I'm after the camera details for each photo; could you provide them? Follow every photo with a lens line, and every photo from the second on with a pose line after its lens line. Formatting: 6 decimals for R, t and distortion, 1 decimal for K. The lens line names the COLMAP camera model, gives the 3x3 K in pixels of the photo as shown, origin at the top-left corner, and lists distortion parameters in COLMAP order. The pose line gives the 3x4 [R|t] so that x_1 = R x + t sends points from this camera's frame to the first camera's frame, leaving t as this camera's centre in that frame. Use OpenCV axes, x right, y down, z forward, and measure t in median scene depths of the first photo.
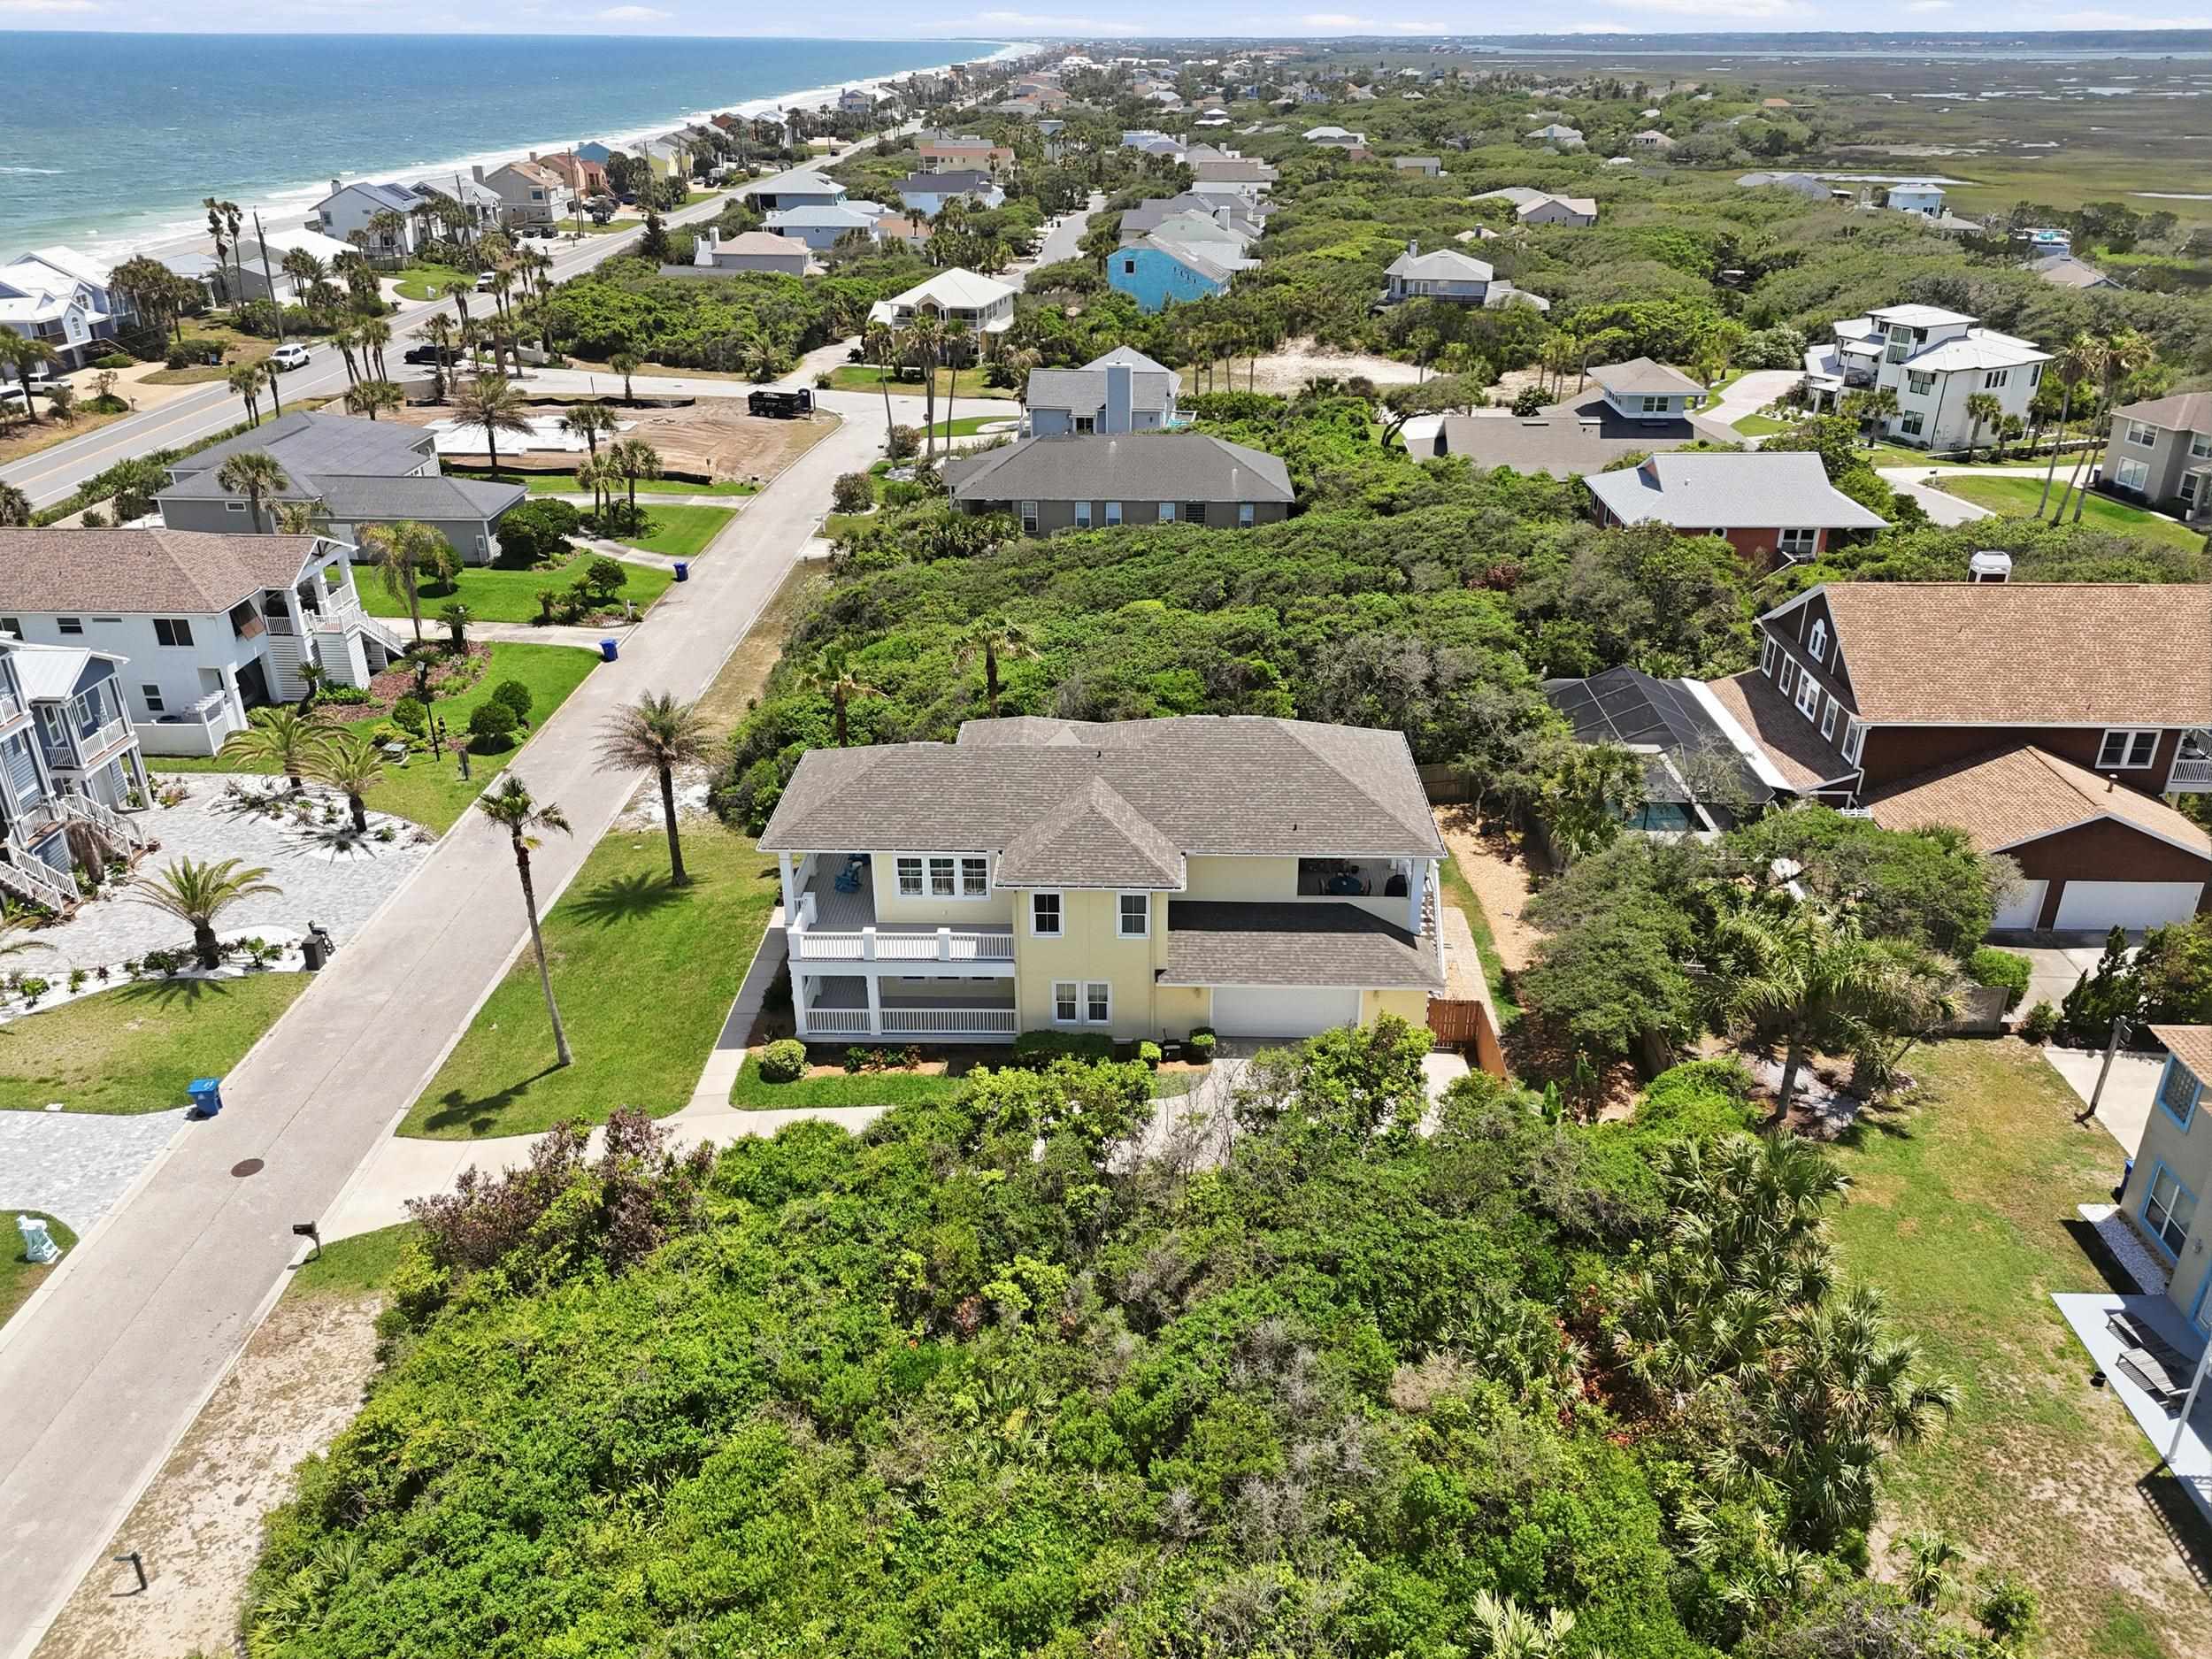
lens RADIAL K [[1623.0, 0, 1111.5], [0, 1623.0, 832.6], [0, 0, 1]] dist [0.078045, -0.066397]
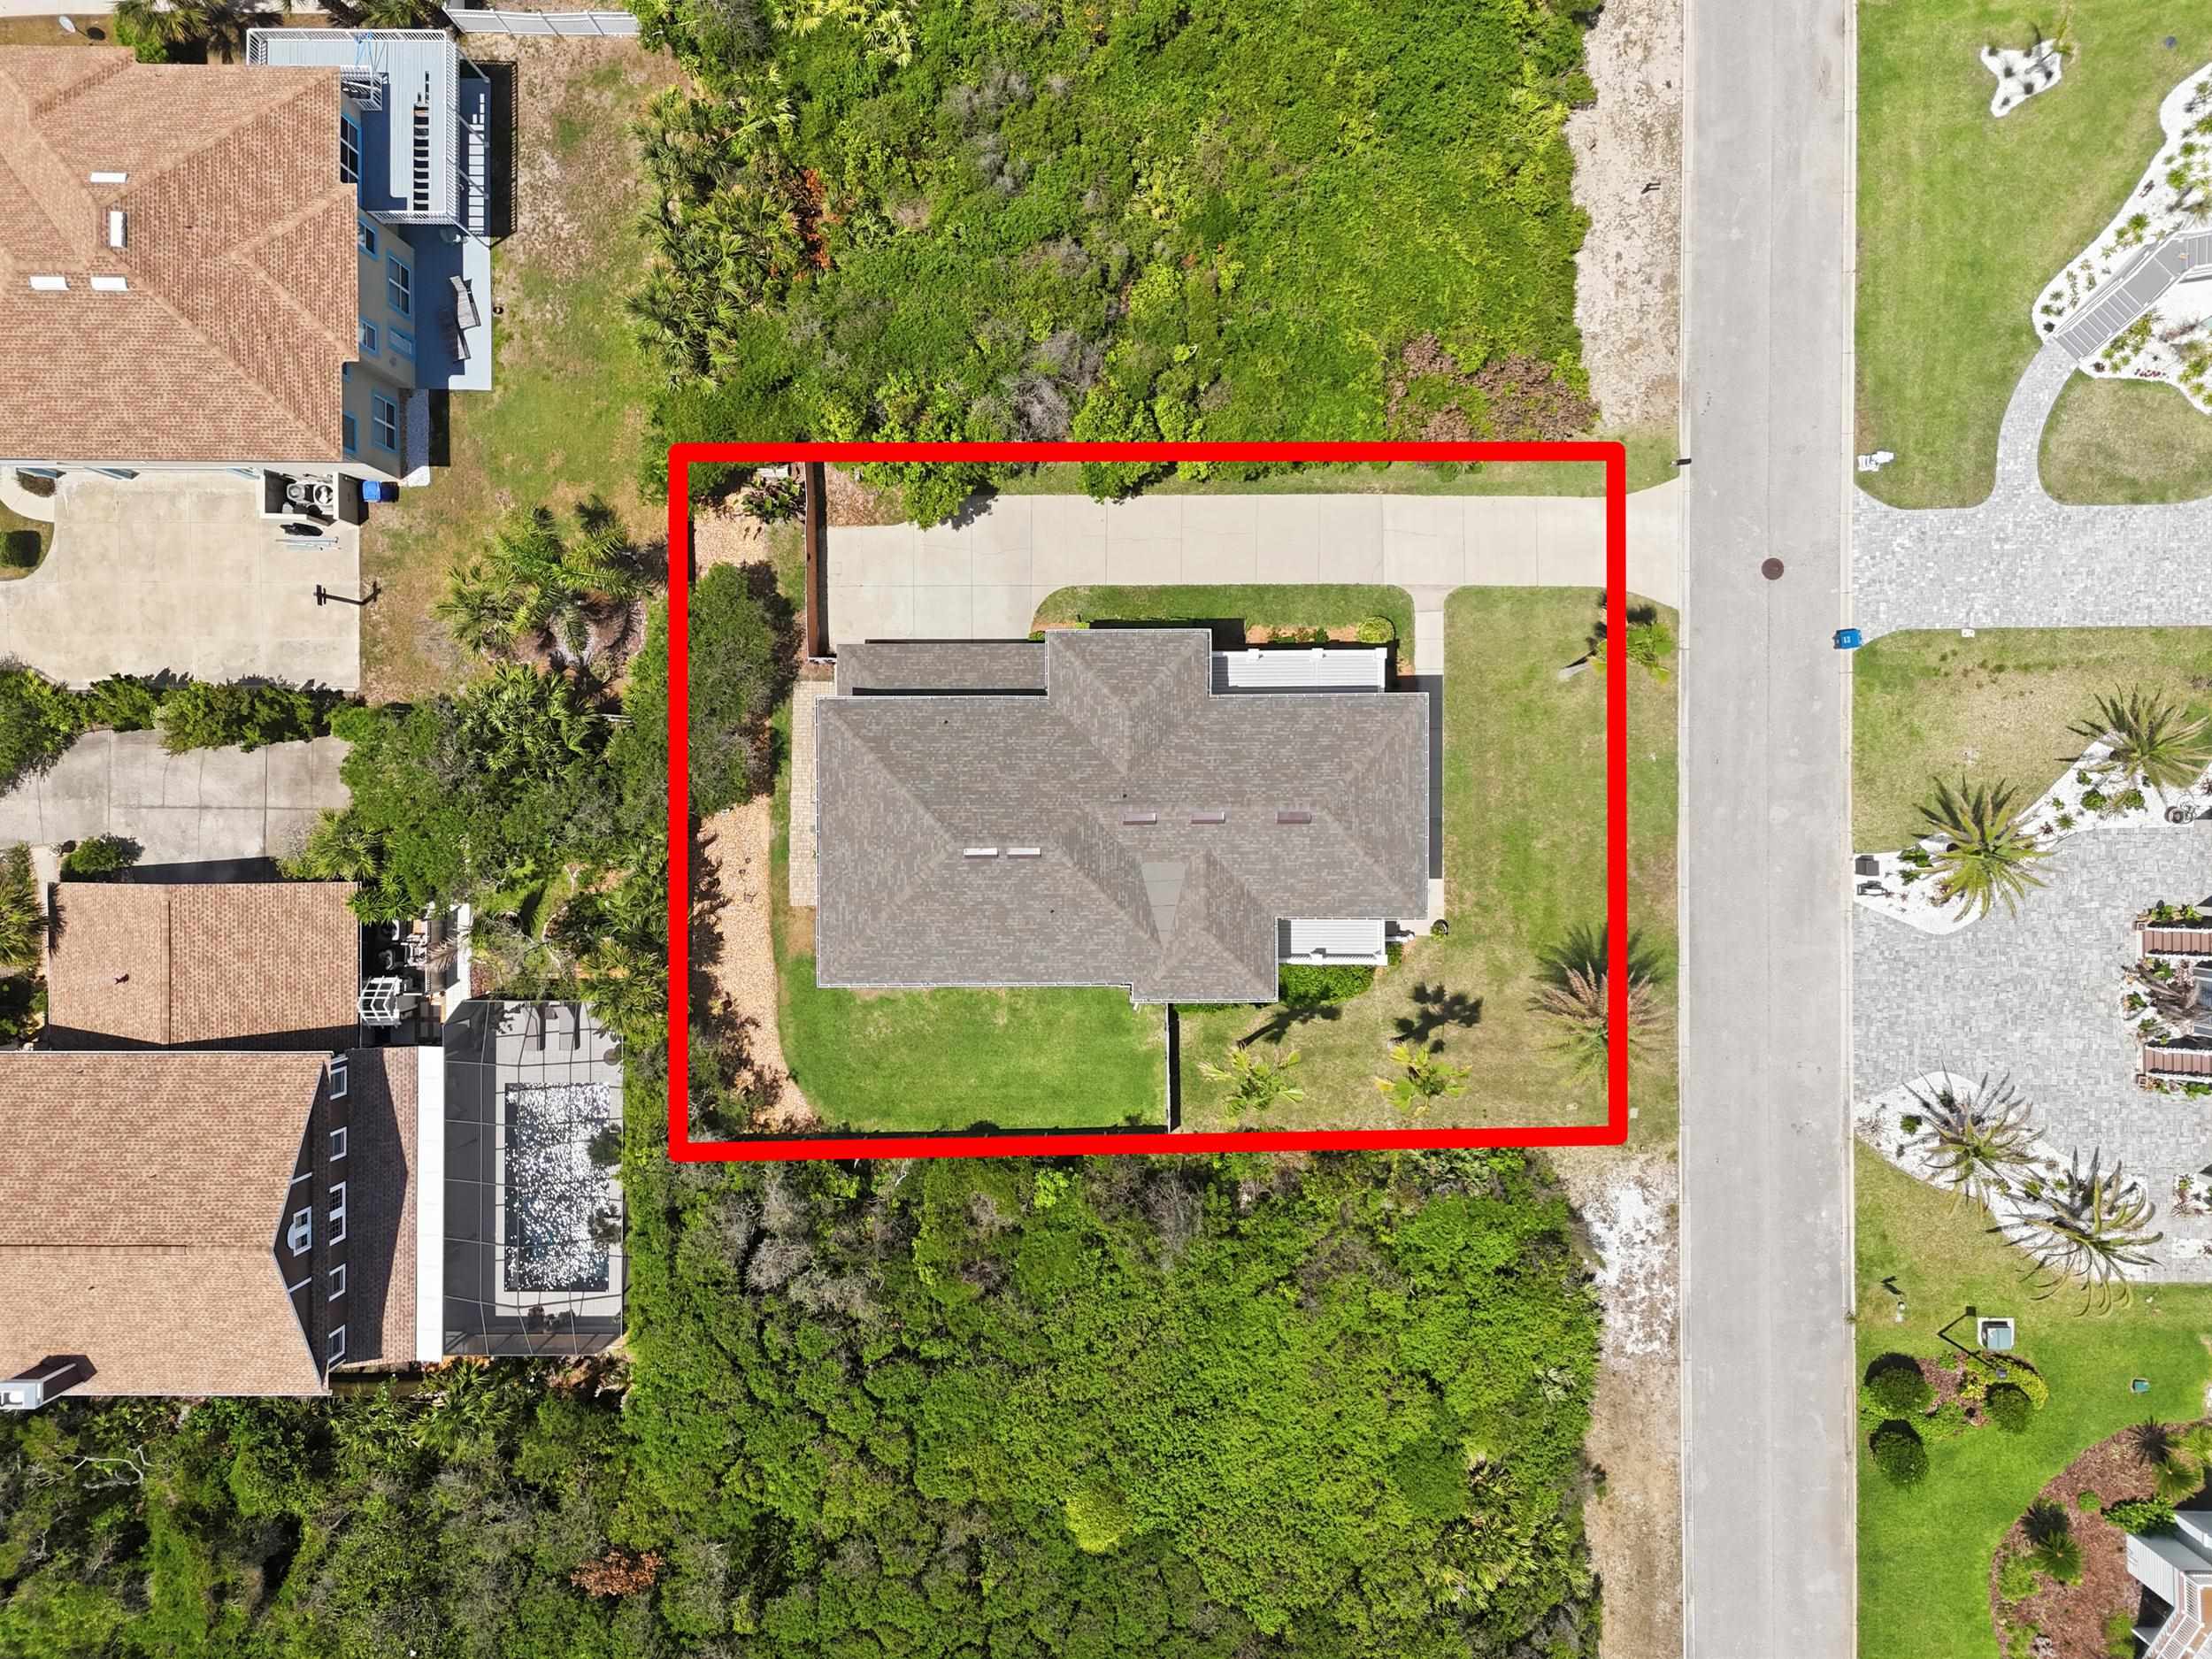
lens RADIAL K [[1623.0, 0, 1111.5], [0, 1623.0, 832.6], [0, 0, 1]] dist [0.078045, -0.066397]
pose [[-0.999407, 0.030837, 0.015327, -0.014455], [-0.000138, -0.448670, 0.893697, -1.131649], [0.034436, 0.893165, 0.448409, 0.631097]]
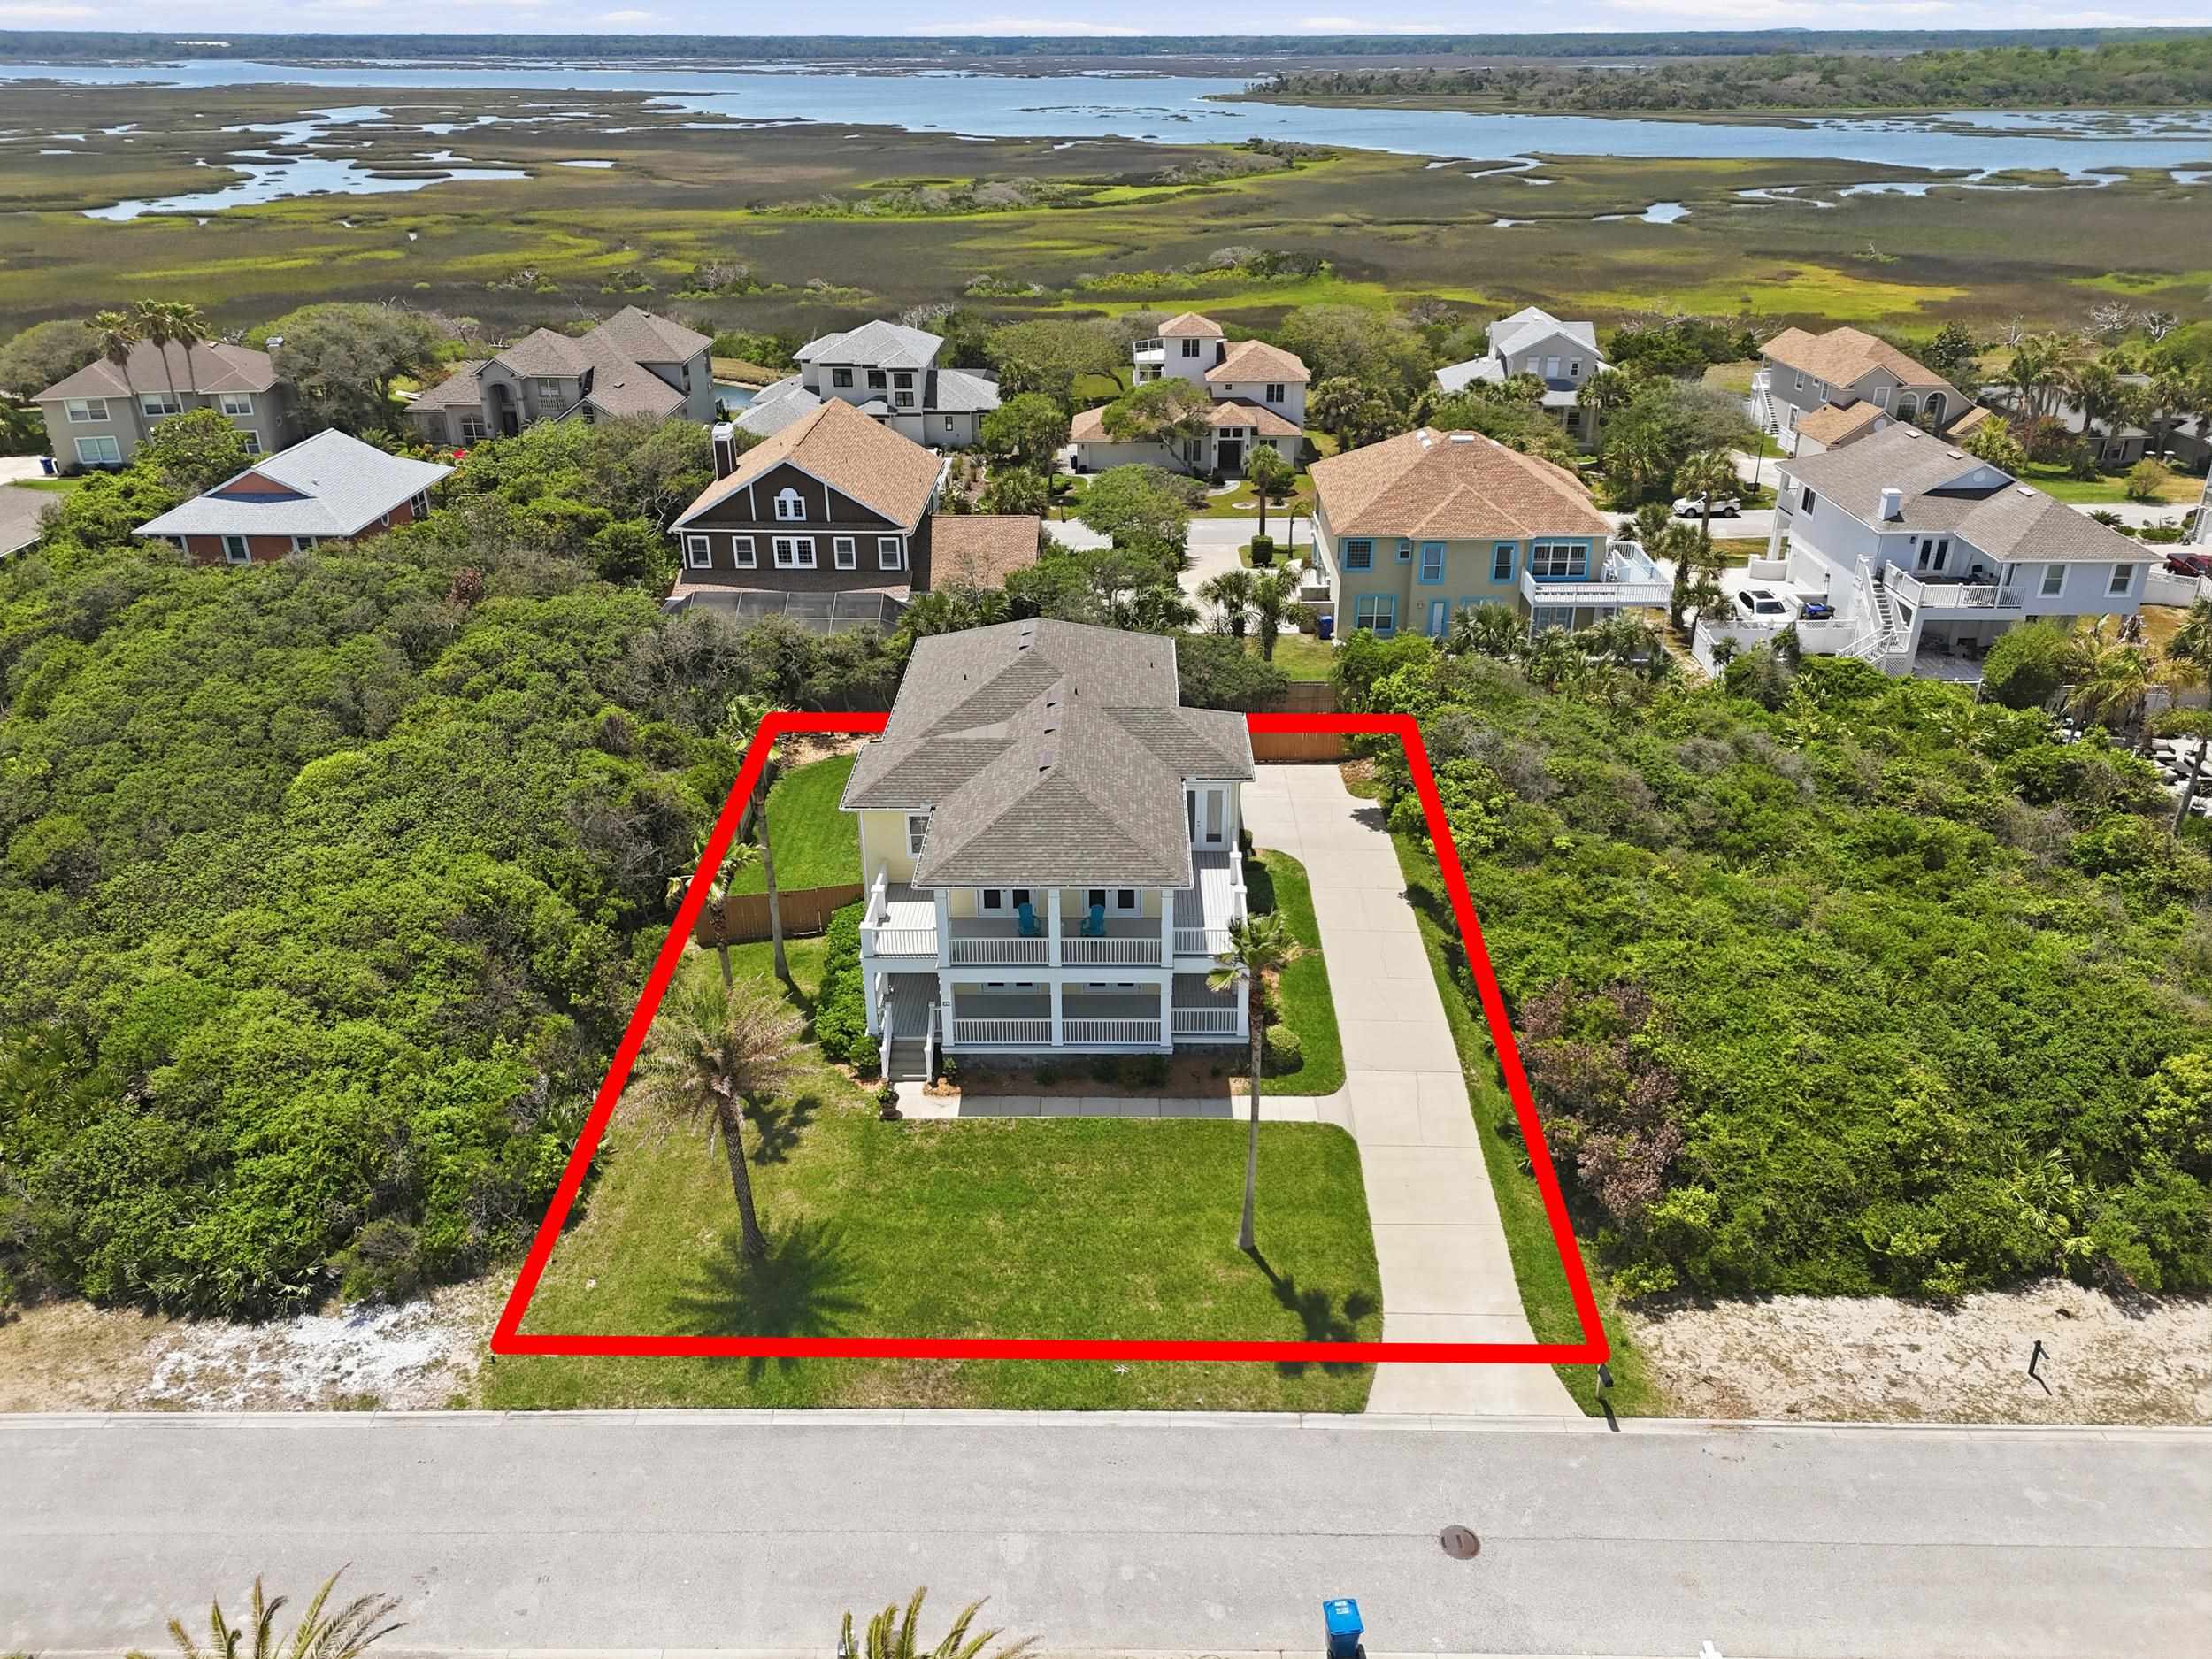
lens RADIAL K [[1623.0, 0, 1111.5], [0, 1623.0, 832.6], [0, 0, 1]] dist [0.078045, -0.066397]
pose [[-0.021620, -0.459038, 0.888153, -1.091189], [0.441860, 0.792502, 0.420357, -0.445133], [-0.896824, 0.401527, 0.185697, 0.945259]]
